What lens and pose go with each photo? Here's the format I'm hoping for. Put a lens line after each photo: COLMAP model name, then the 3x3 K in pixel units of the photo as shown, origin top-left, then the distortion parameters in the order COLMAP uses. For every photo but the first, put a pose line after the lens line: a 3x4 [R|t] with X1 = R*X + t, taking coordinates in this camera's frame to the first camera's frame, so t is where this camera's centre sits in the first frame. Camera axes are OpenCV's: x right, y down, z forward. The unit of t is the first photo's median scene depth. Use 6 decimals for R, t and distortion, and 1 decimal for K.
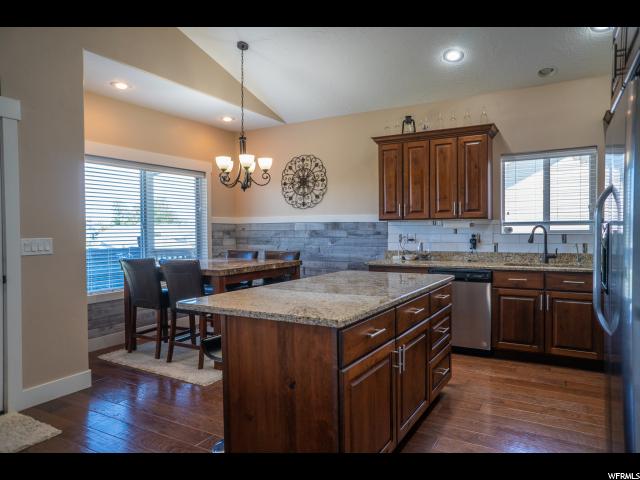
lens RADIAL K [[432.5, 0, 318.0], [0, 432.5, 237.9], [0, 0, 1]] dist [-0.069925, 0.091322]
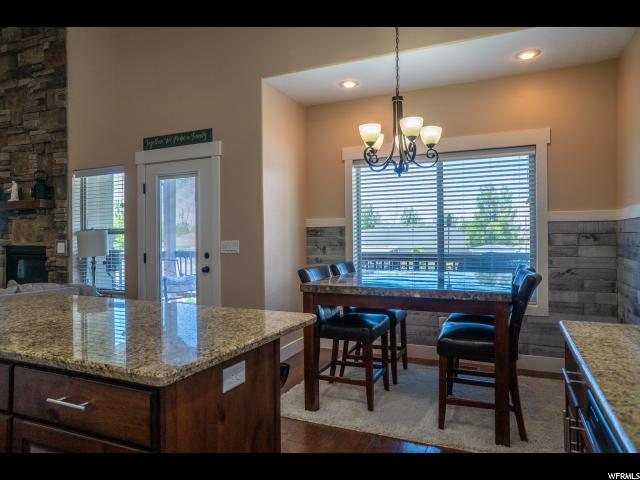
lens RADIAL K [[423.8, 0, 320.0], [0, 423.8, 240.0], [0, 0, 1]] dist [-0.066367, 0.085164]
pose [[0.101144, 0.015659, -0.994749, 0.377918], [-0.009628, 0.999845, 0.014760, -0.013230], [0.994825, 0.008085, 0.101279, 0.652244]]
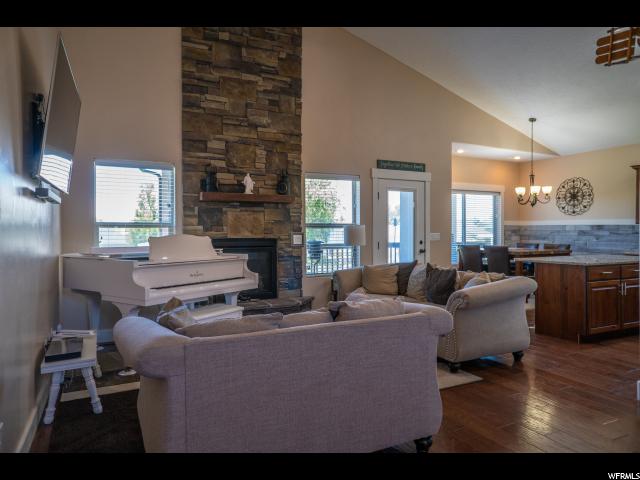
lens RADIAL K [[432.5, 0, 318.0], [0, 432.5, 237.9], [0, 0, 1]] dist [-0.069925, 0.091322]
pose [[0.839084, 0.015496, -0.543781, 0.027552], [-0.014919, 0.999874, 0.005472, 0.012743], [0.543797, 0.003521, 0.839209, -0.686903]]
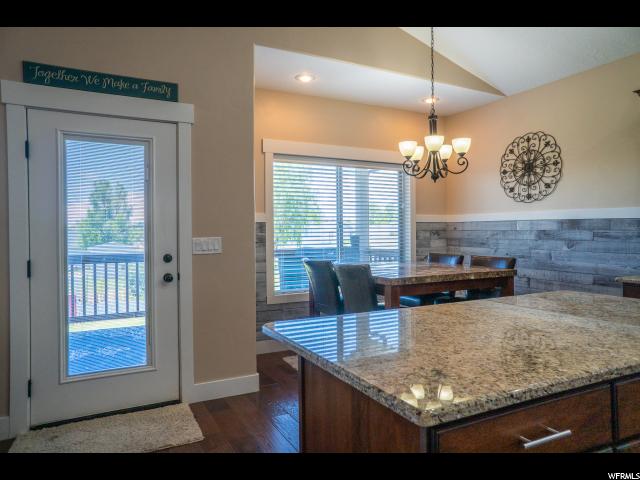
lens RADIAL K [[432.5, 0, 318.0], [0, 432.5, 237.9], [0, 0, 1]] dist [-0.069925, 0.091322]
pose [[0.844086, 0.011026, -0.536094, 0.063301], [-0.010619, 0.999936, 0.003845, -0.002798], [0.536102, 0.002447, 0.844150, 0.159079]]
